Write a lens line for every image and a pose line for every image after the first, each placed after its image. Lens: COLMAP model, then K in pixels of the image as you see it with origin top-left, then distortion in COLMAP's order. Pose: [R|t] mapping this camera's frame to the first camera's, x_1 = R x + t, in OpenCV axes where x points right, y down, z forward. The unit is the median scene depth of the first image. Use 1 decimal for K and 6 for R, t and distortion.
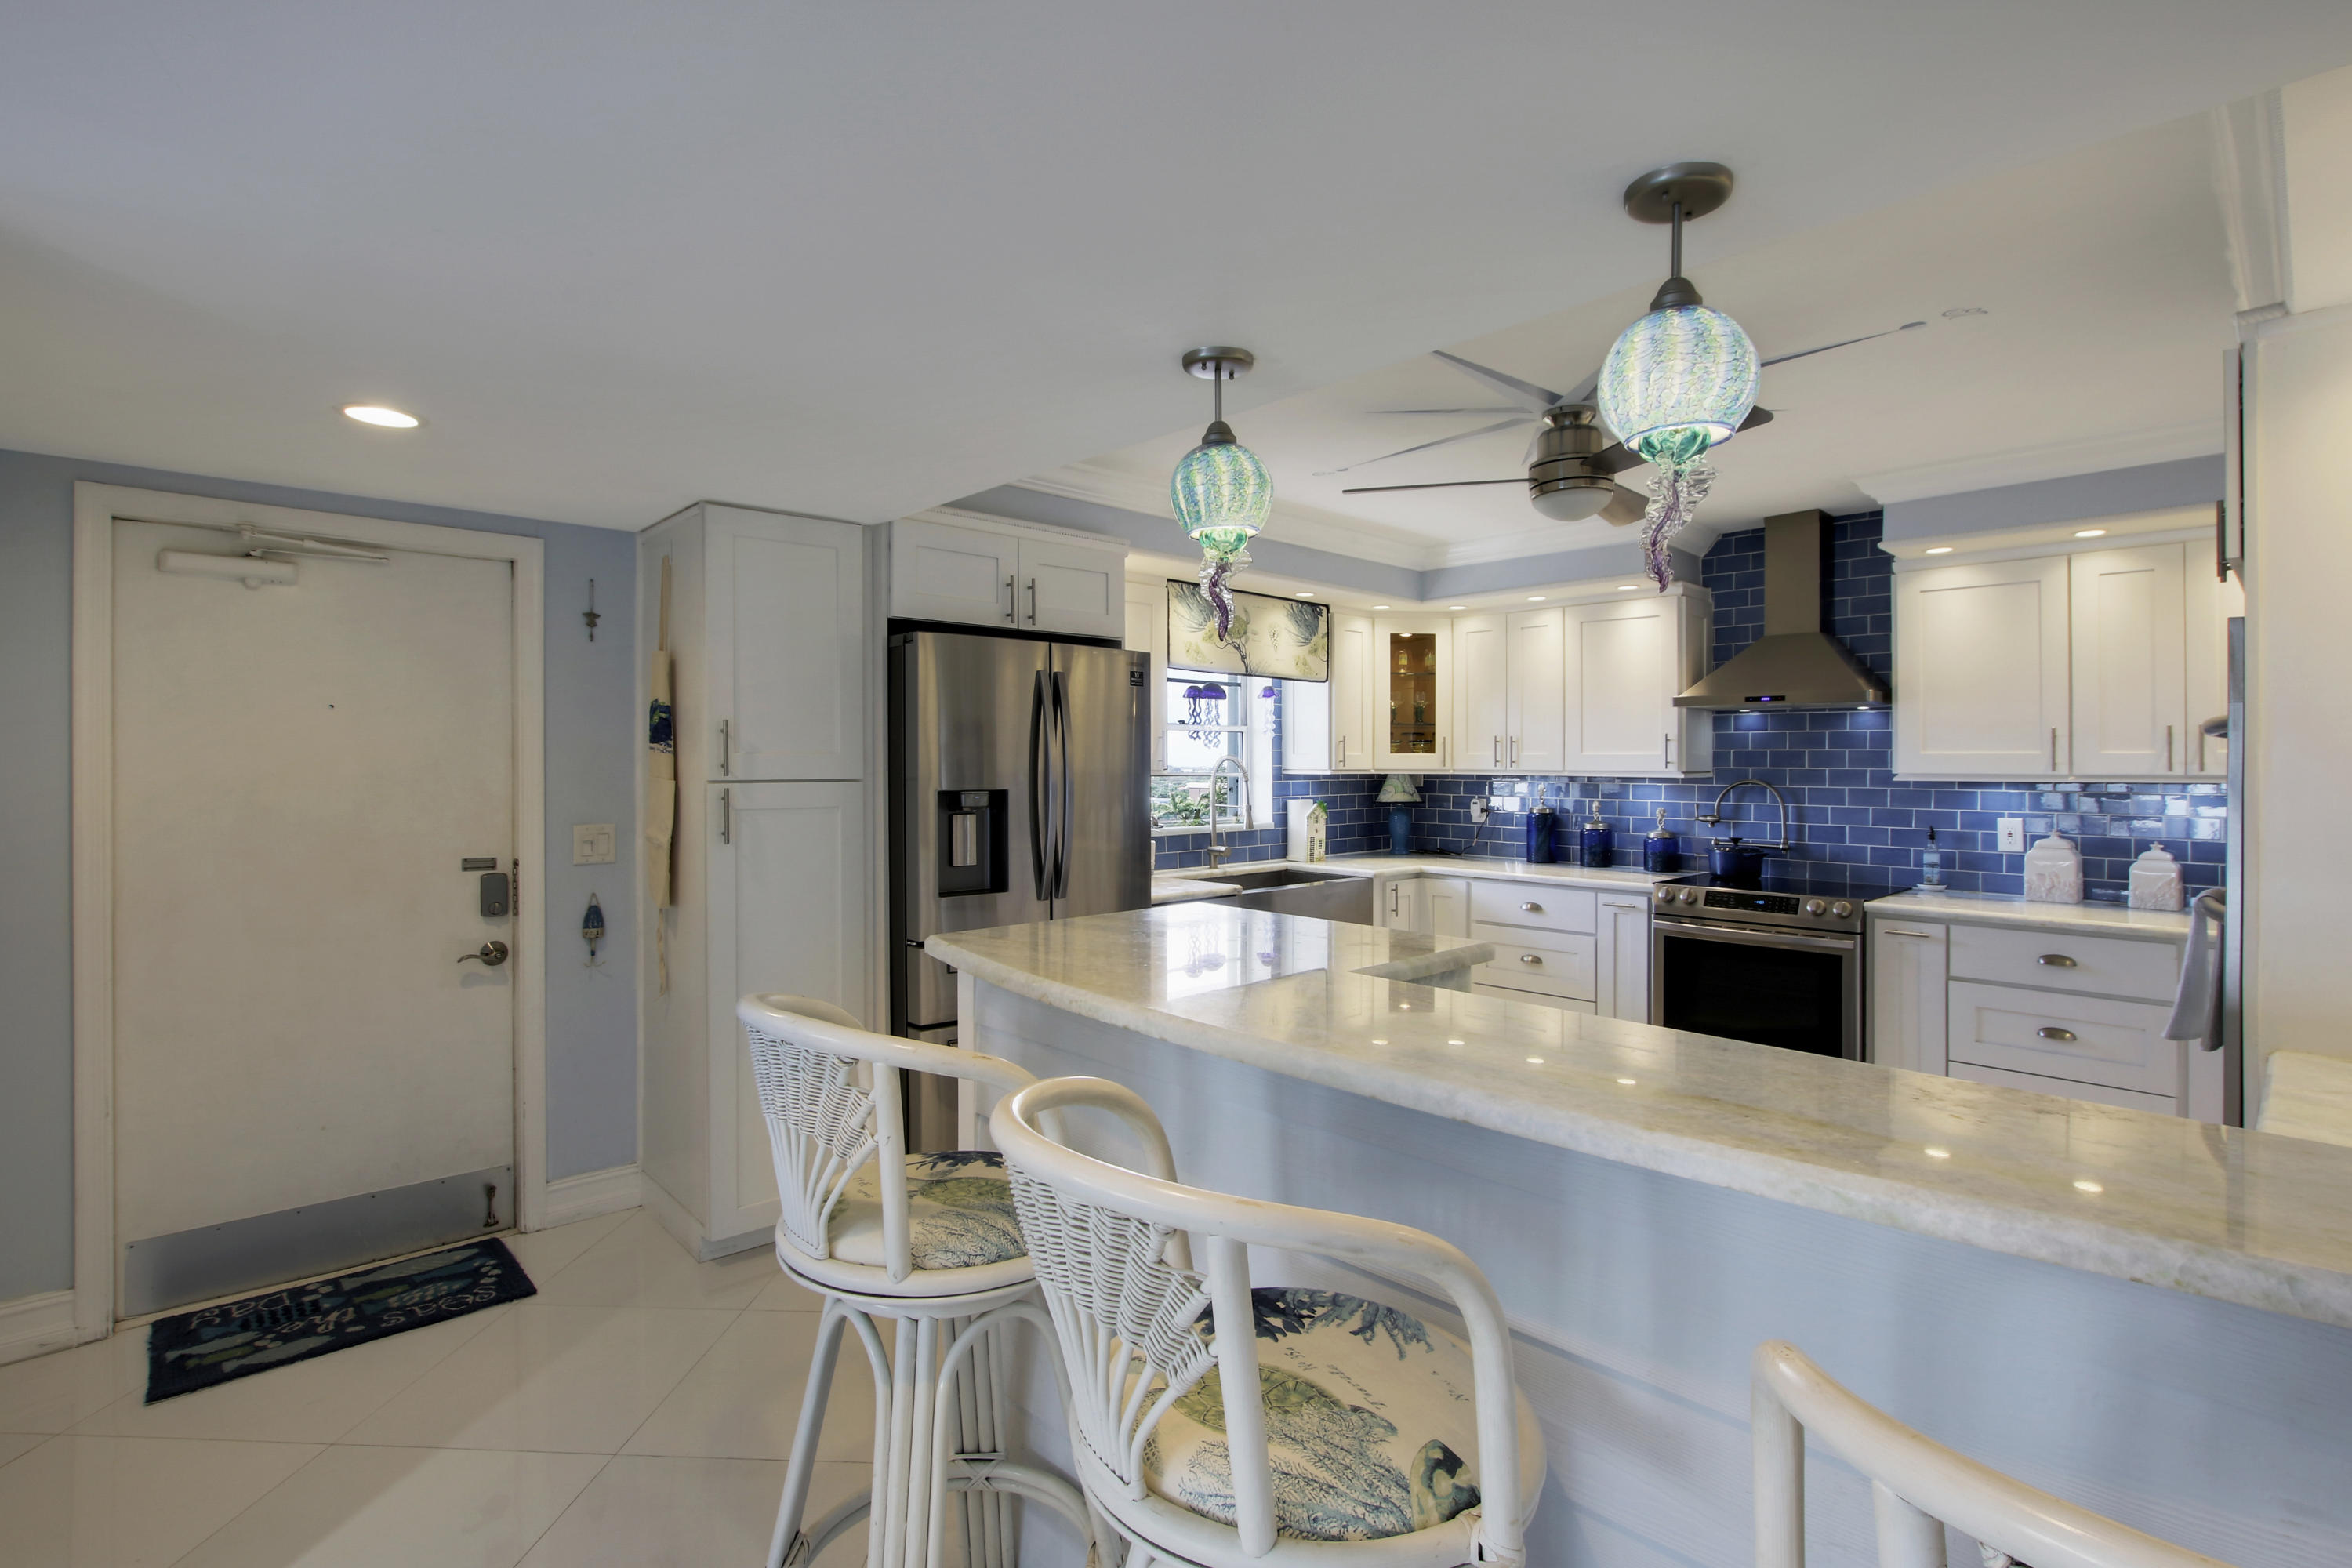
lens RADIAL K [[1088.5, 0, 1178.4], [0, 1088.5, 766.0], [0, 0, 1]] dist [-0.041365, 0.000770]
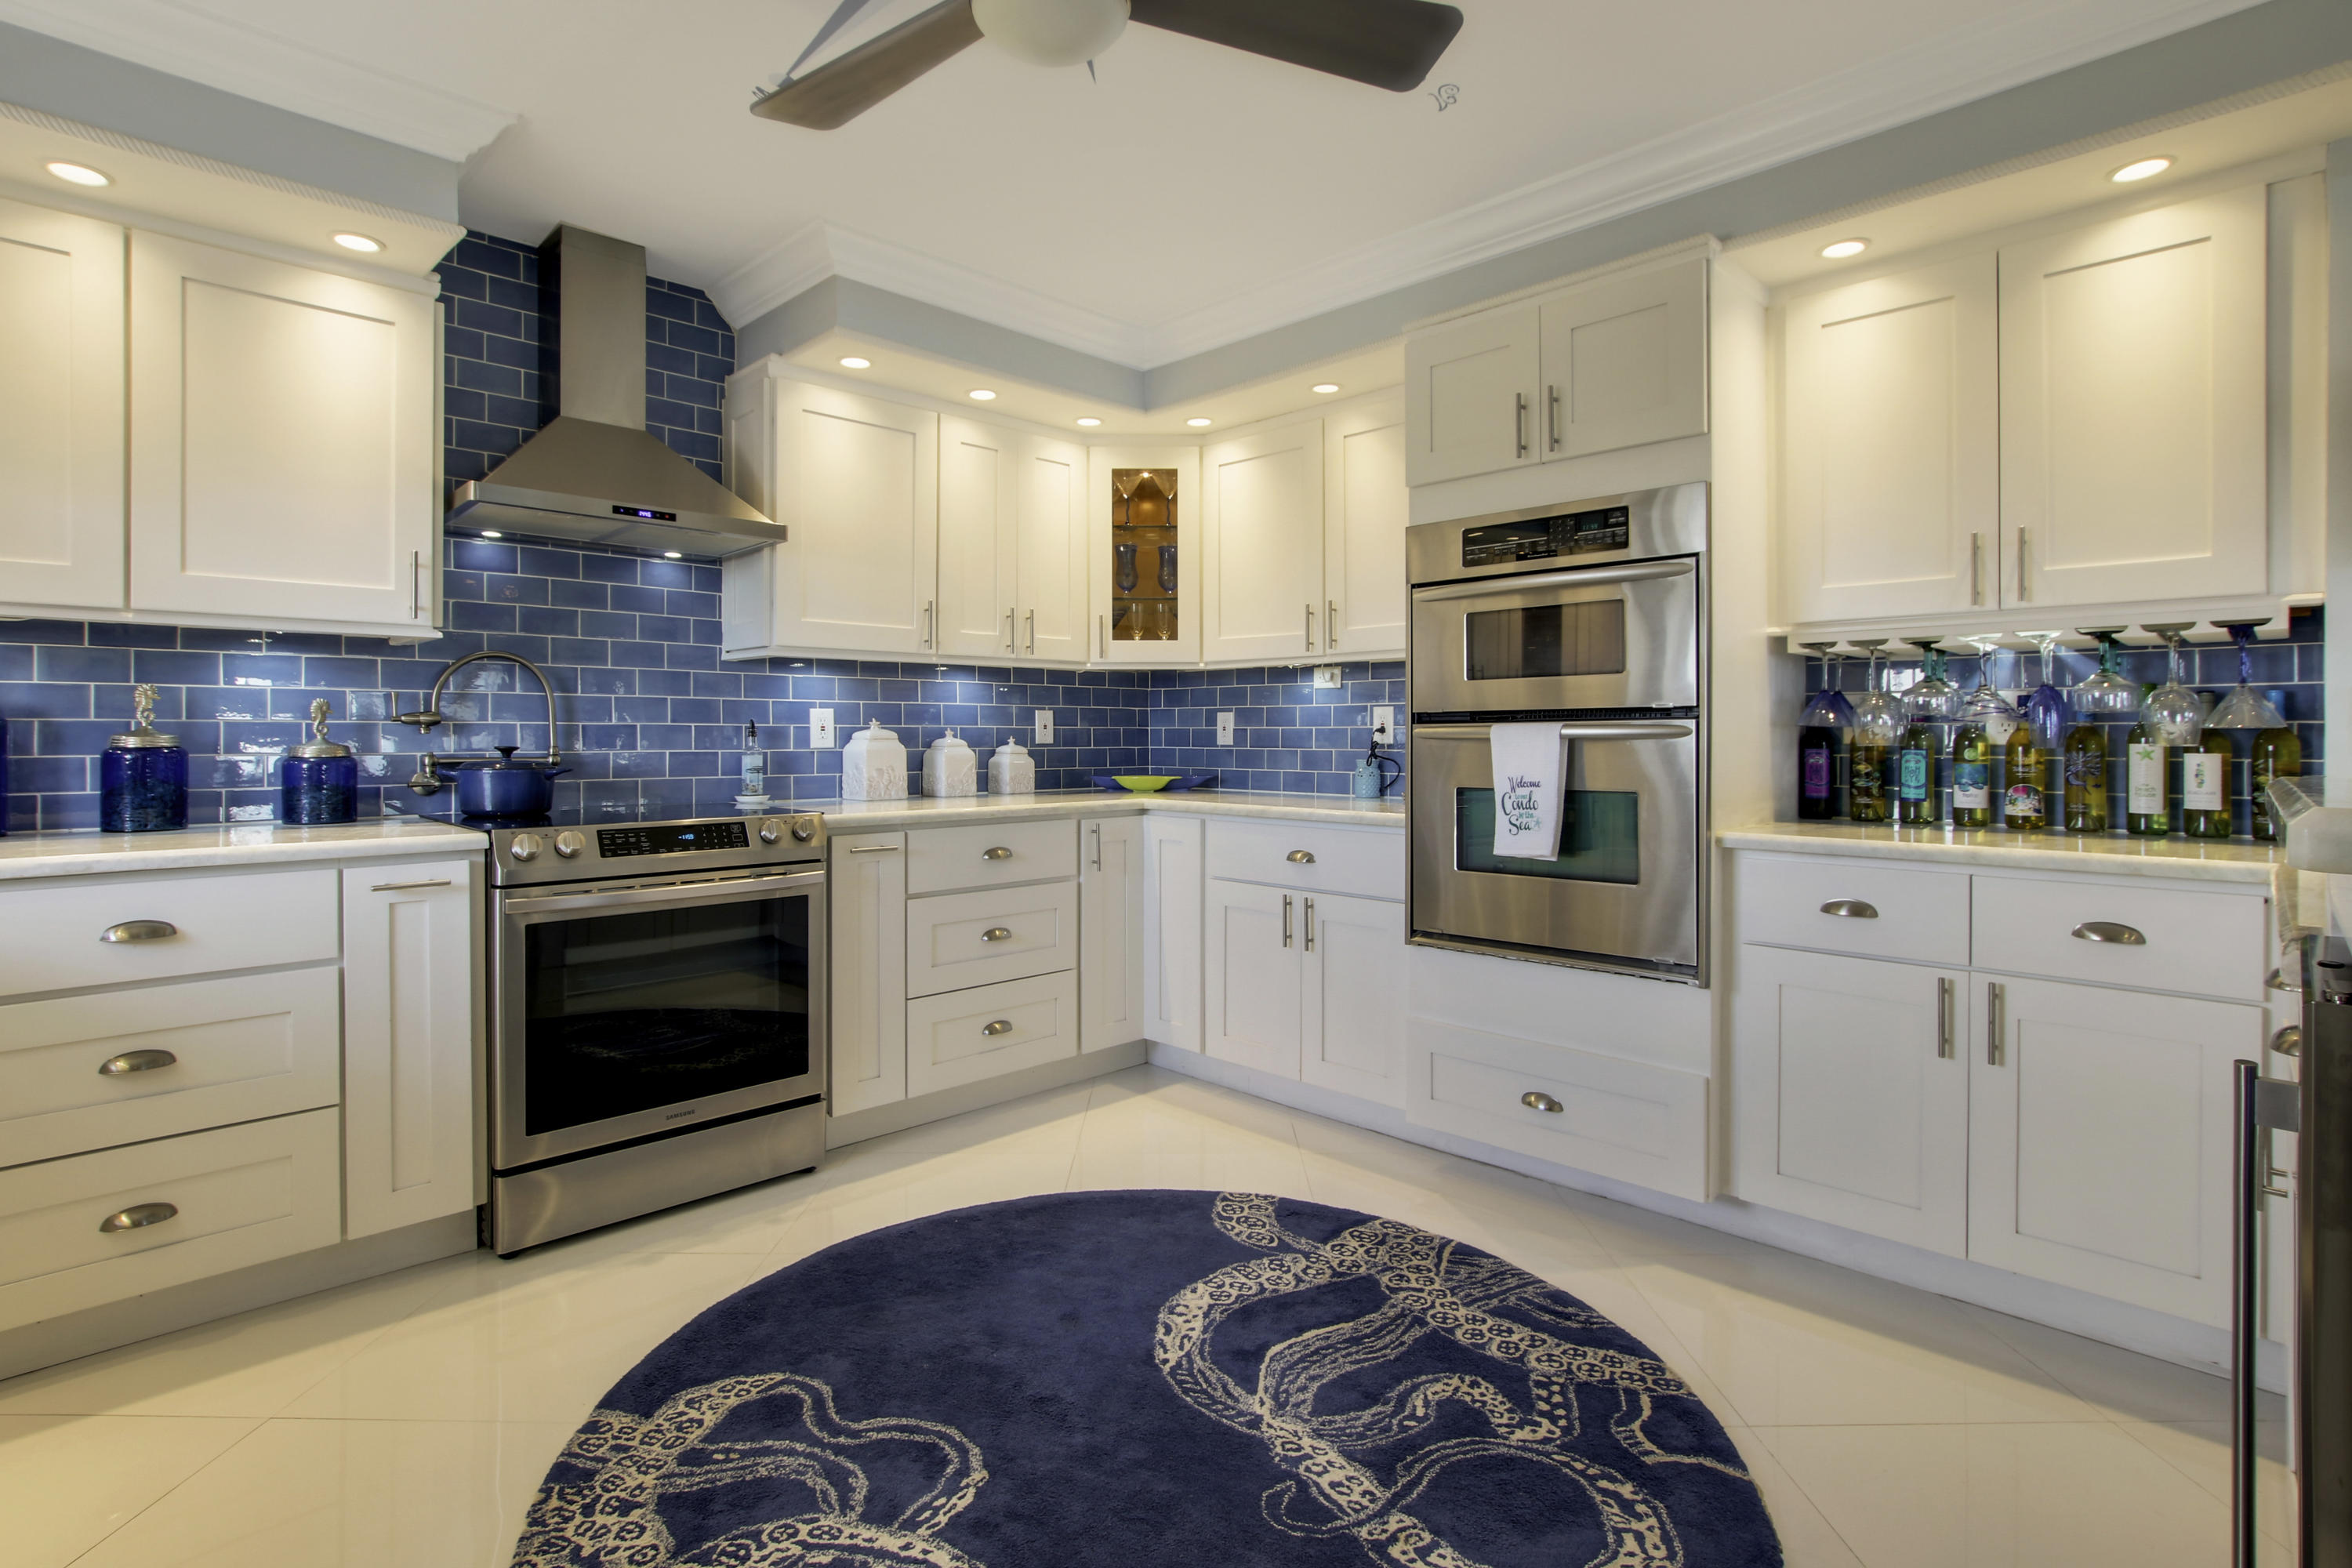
lens RADIAL K [[1122.1, 0, 1190.5], [0, 1122.1, 739.4], [0, 0, 1]] dist [-0.038749, 0.004860]
pose [[-0.049839, -0.009306, 0.998714, -0.103129], [0.001174, 0.999955, 0.009376, 0.057651], [-0.998757, 0.001640, -0.049826, 0.658726]]
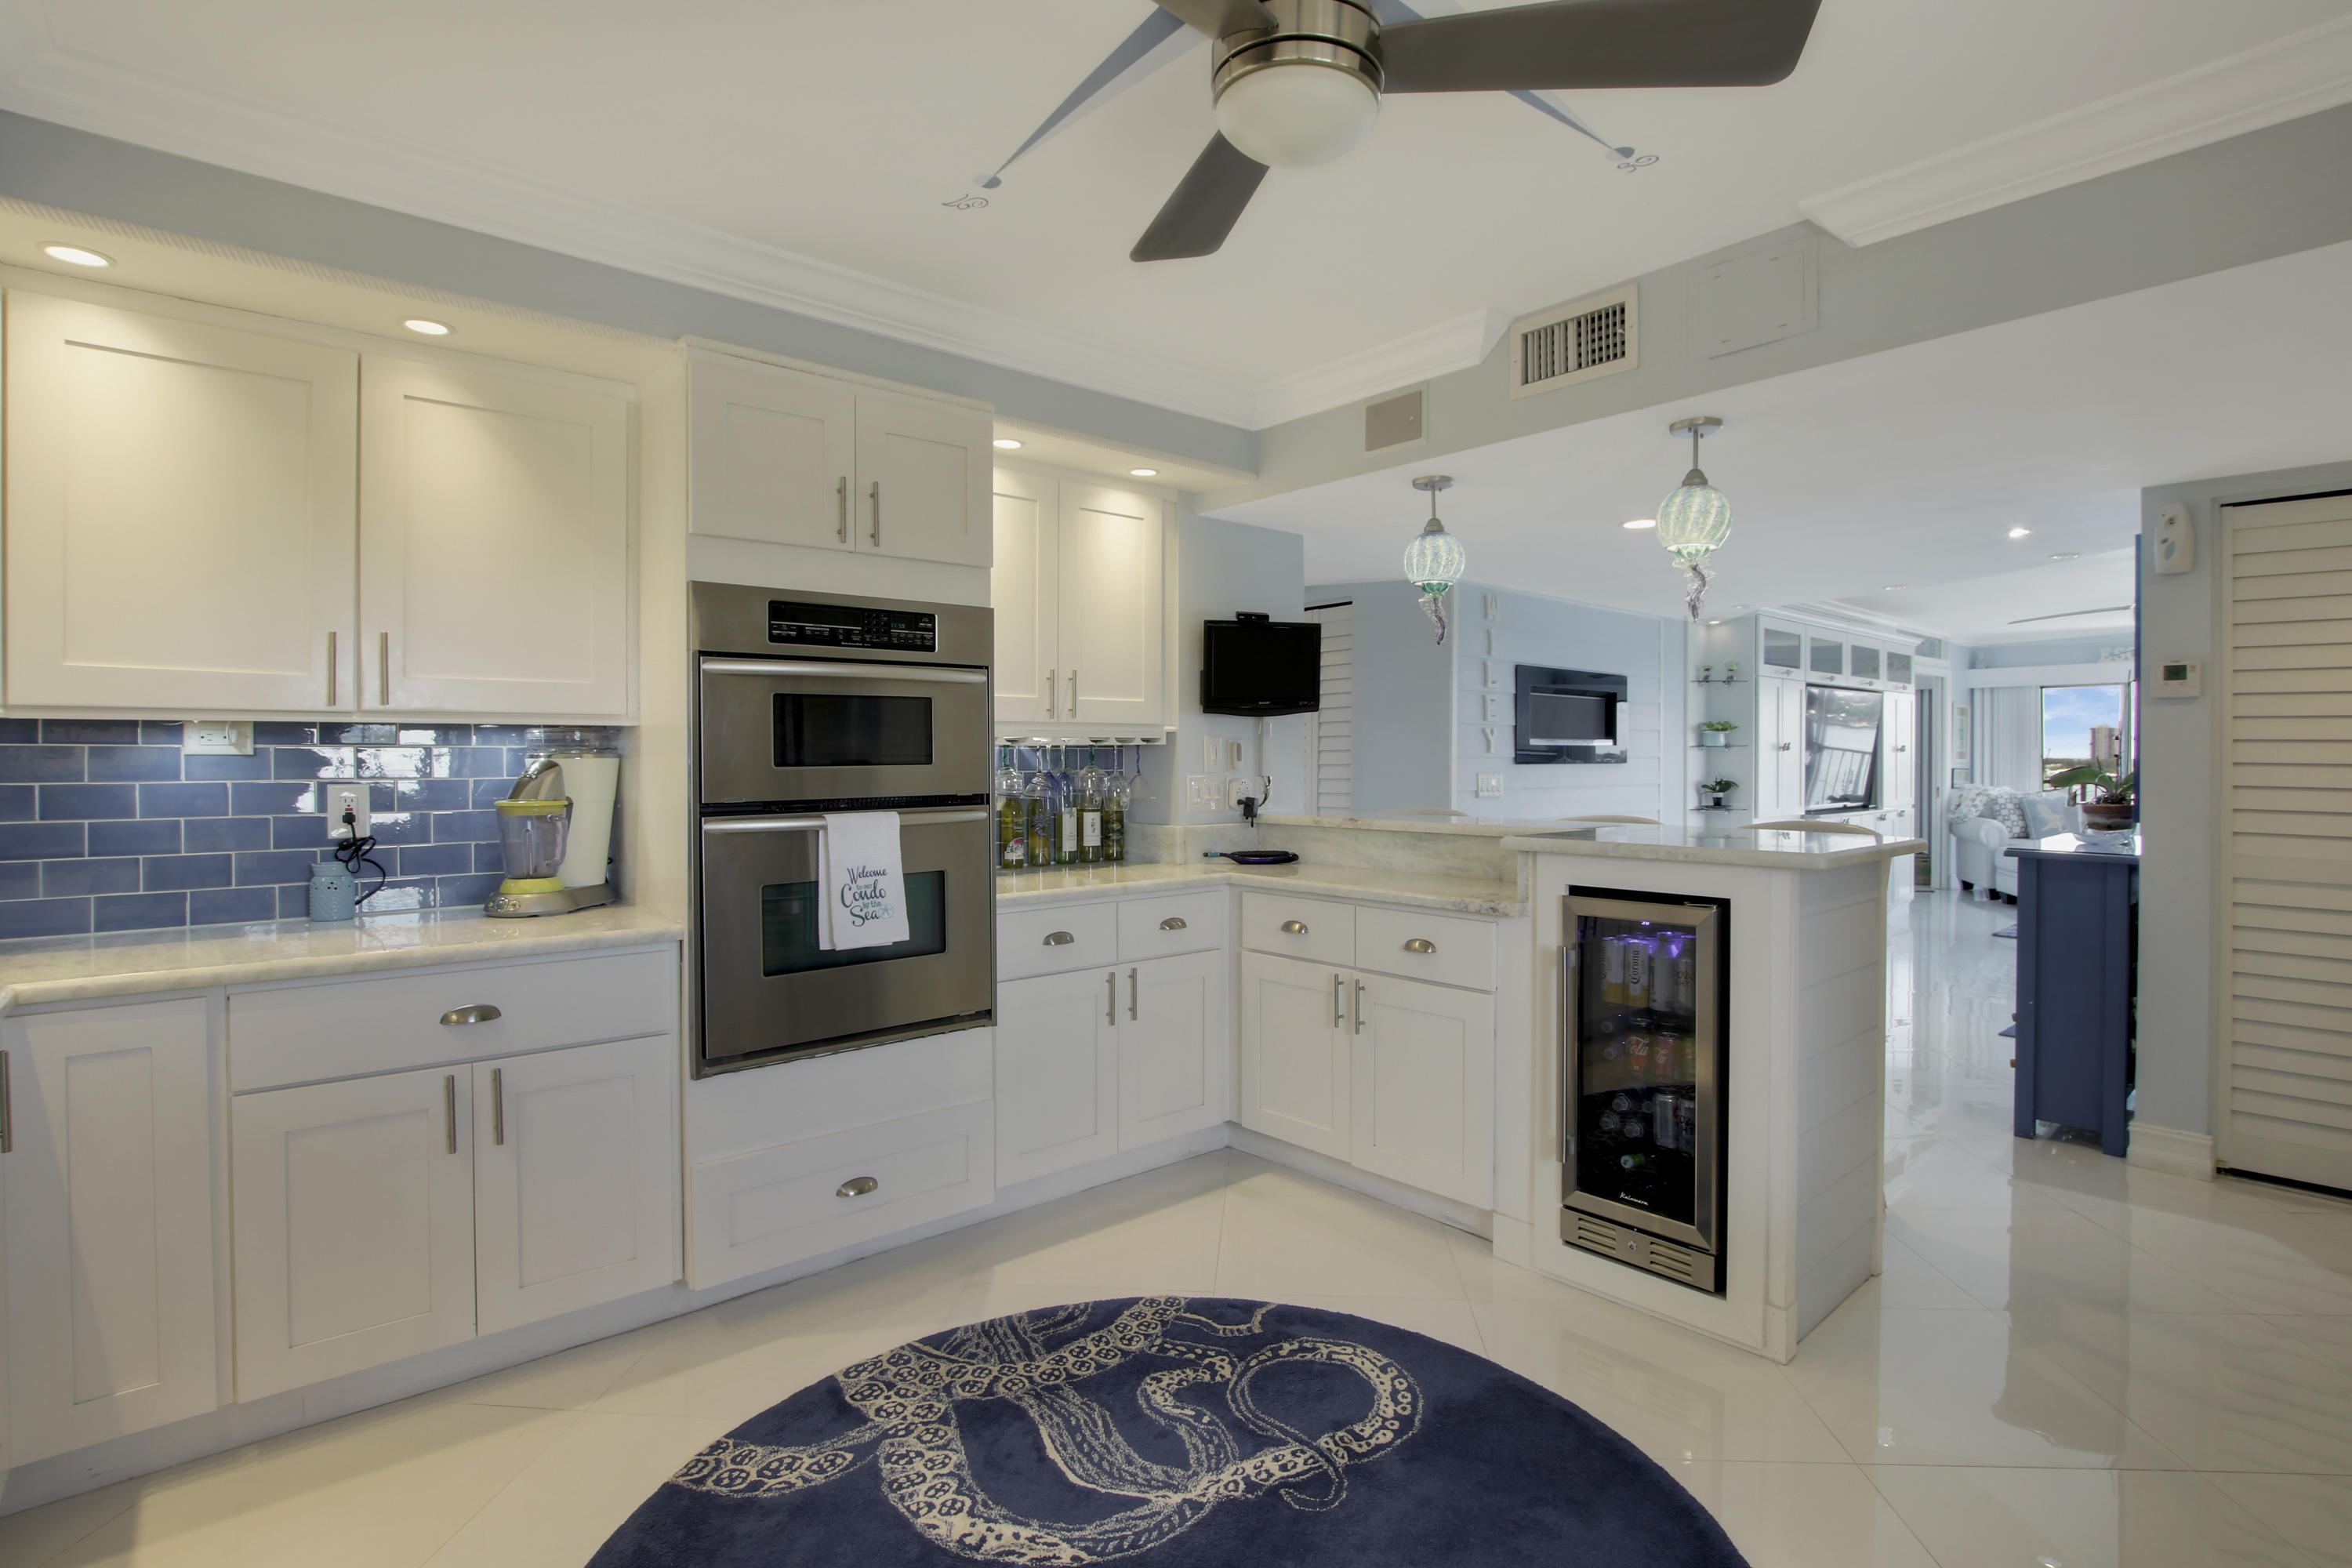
lens RADIAL K [[1122.1, 0, 1192.6], [0, 1122.1, 758.1], [0, 0, 1]] dist [-0.038749, 0.004860]
pose [[-0.999683, -0.003646, 0.024911, 0.270665], [-0.003547, 0.999986, 0.003980, 0.024560], [-0.024925, 0.003891, -0.999682, 1.020567]]
